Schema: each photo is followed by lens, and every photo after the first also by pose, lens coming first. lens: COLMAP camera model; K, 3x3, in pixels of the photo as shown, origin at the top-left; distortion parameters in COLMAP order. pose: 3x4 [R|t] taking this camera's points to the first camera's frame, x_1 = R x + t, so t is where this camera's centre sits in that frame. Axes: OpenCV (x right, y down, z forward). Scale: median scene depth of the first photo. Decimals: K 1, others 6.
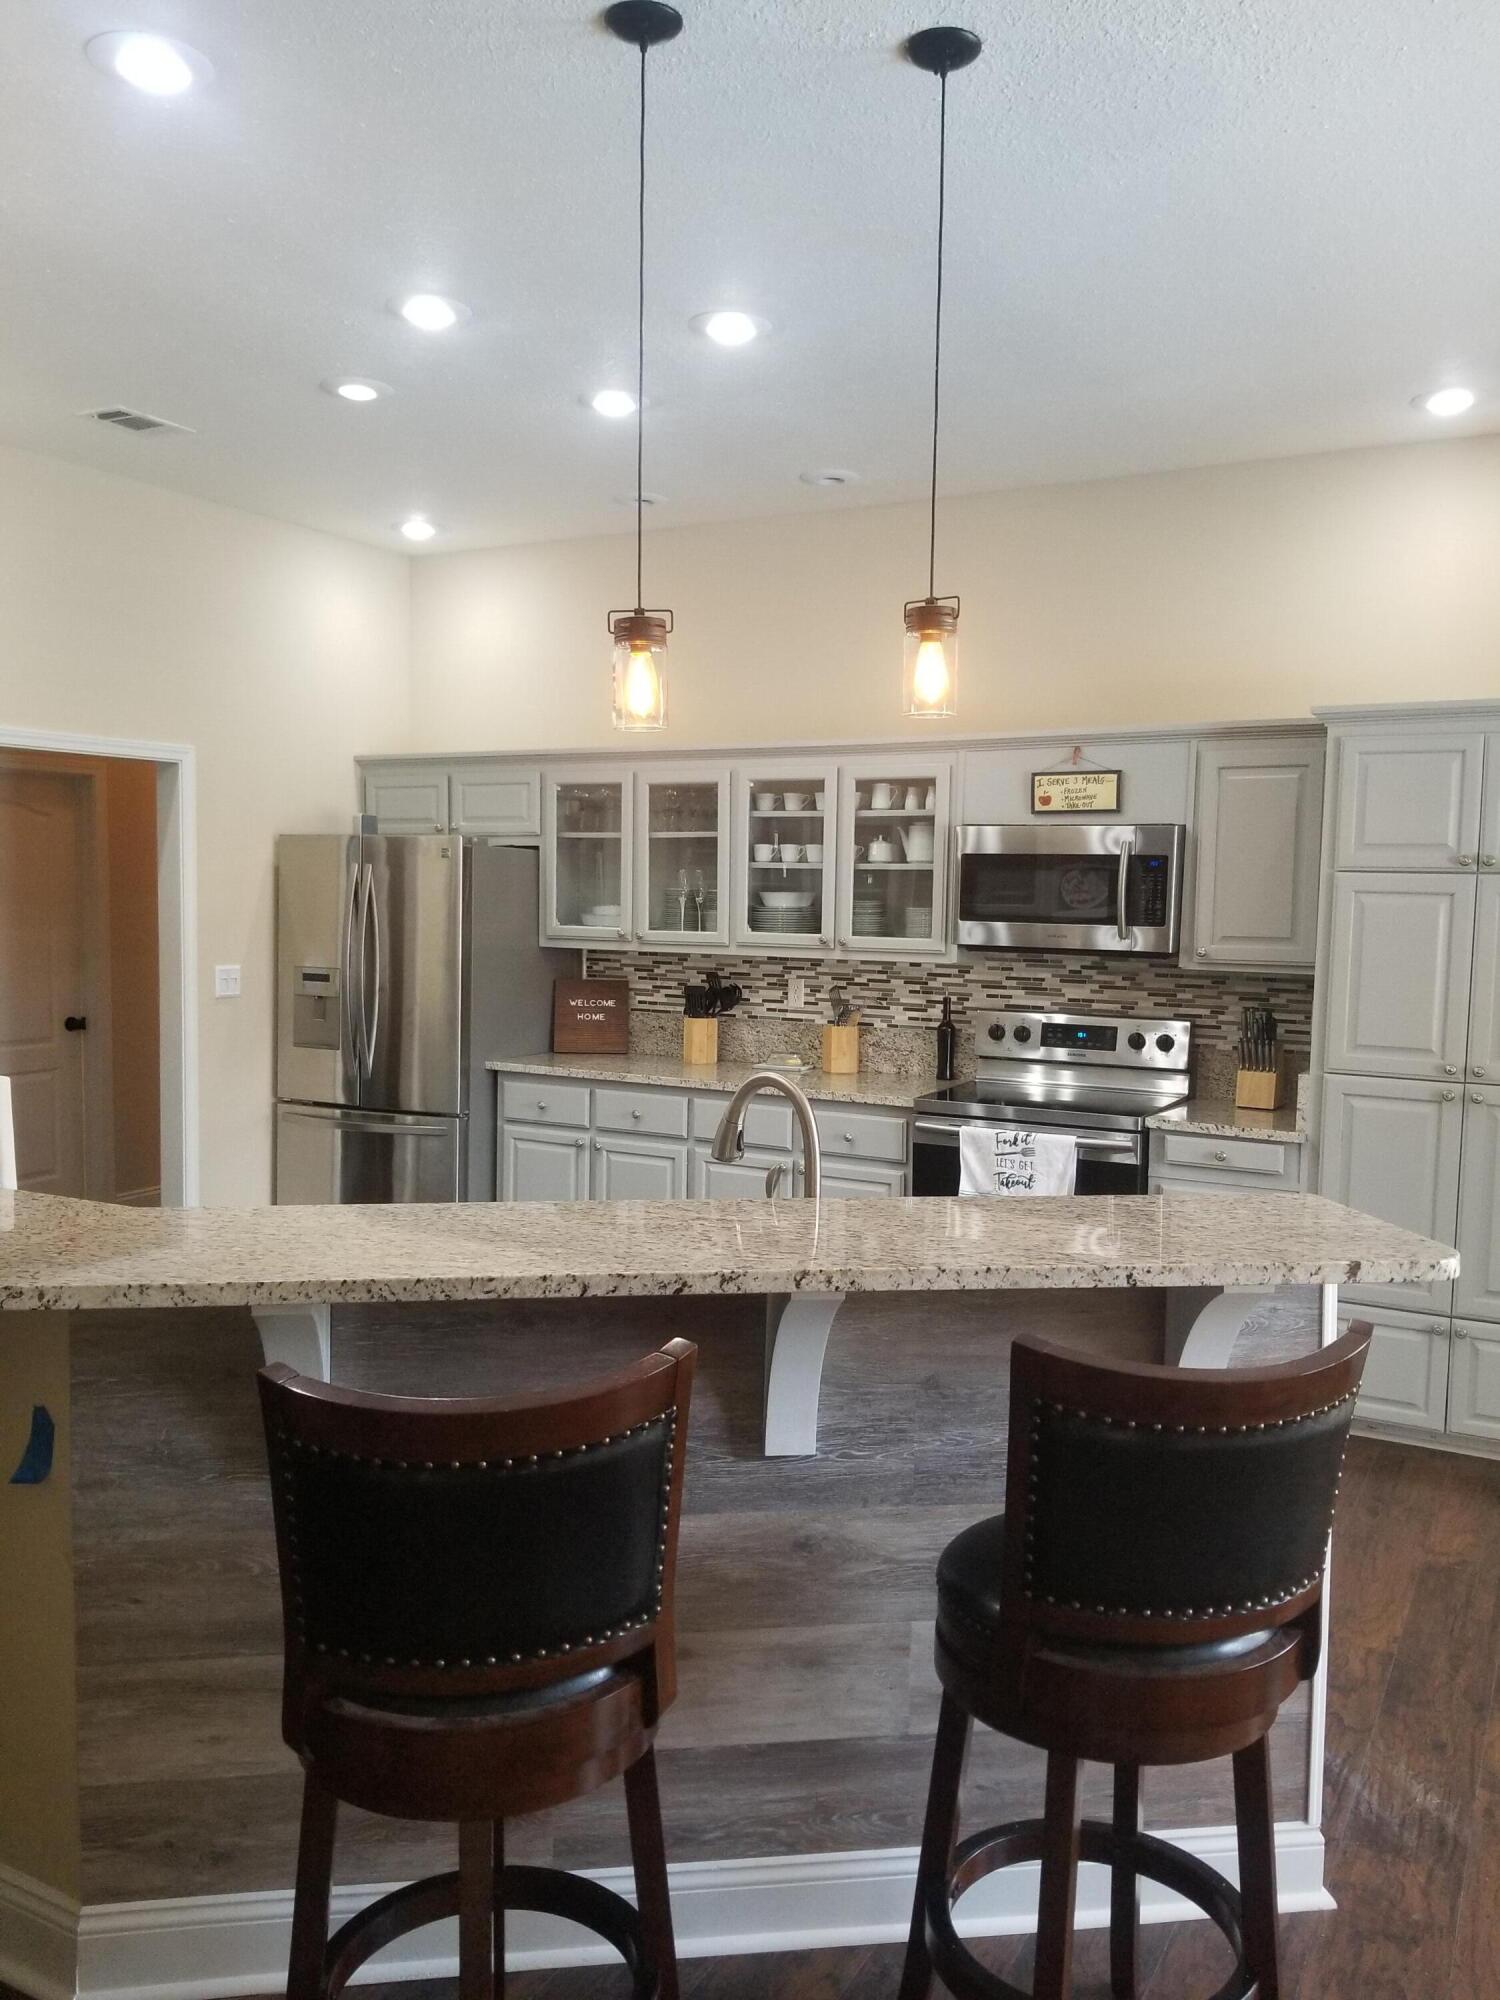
lens RADIAL K [[1566.6, 0, 750.0], [0, 1566.6, 1000.0], [0, 0, 1]] dist [0.067576, -0.098569]
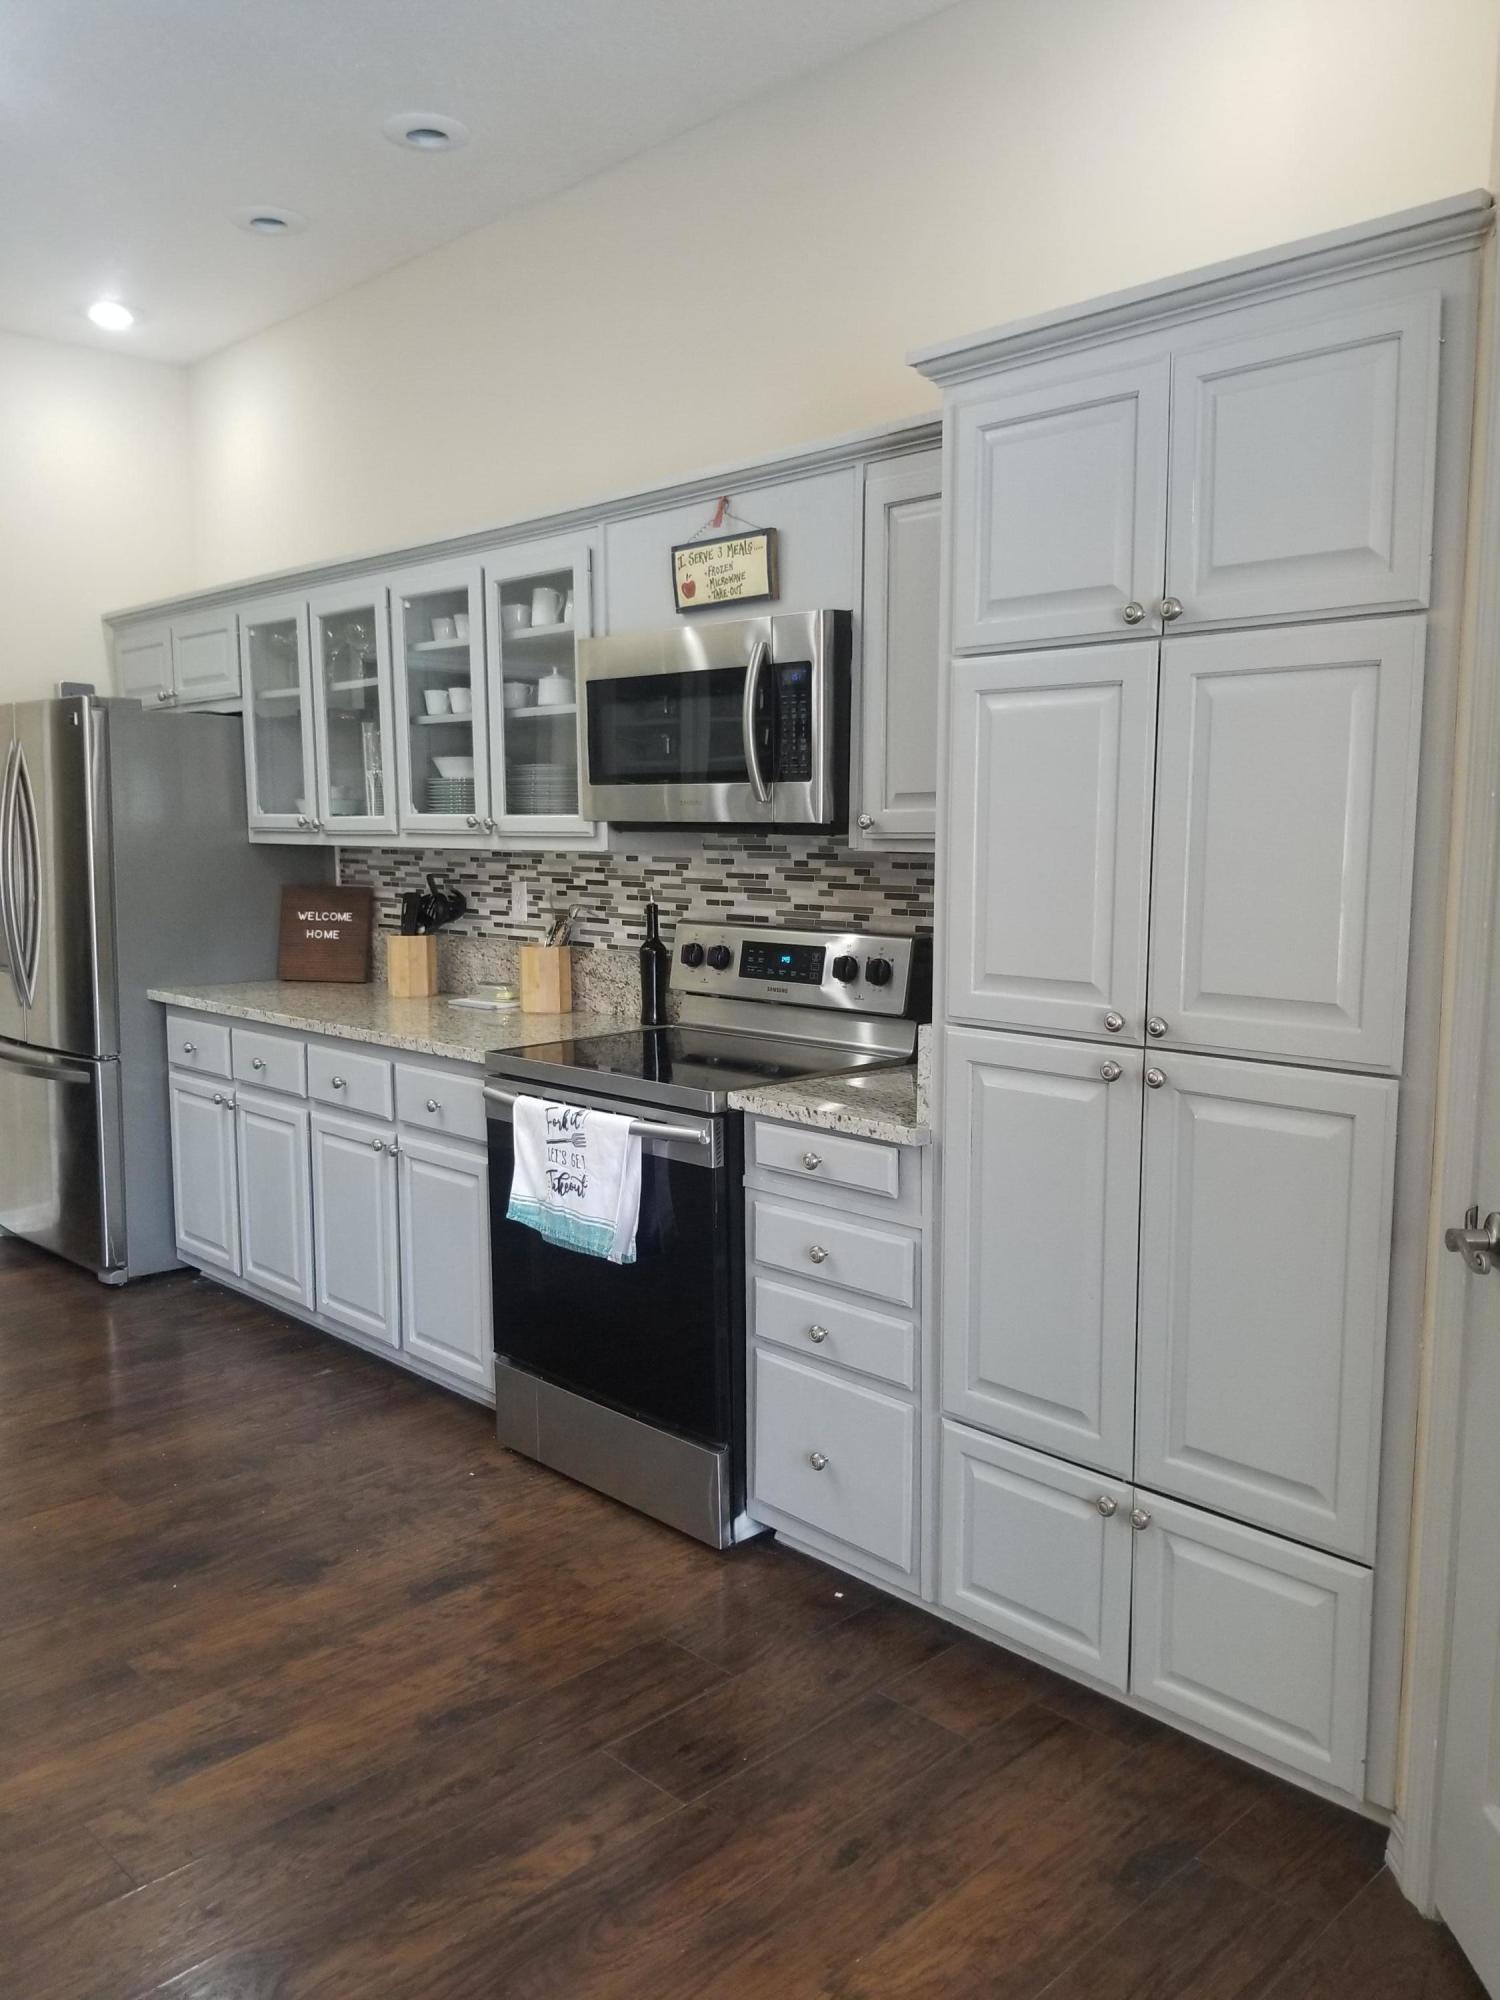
lens RADIAL K [[1579.1, 0, 721.9], [0, 1579.1, 1001.9], [0, 0, 1]] dist [0.118074, -0.259346]
pose [[0.957732, 0.015692, -0.287235, 0.360104], [-0.003886, 0.999126, 0.041630, 0.012209], [0.287637, -0.038754, 0.956955, 0.352717]]
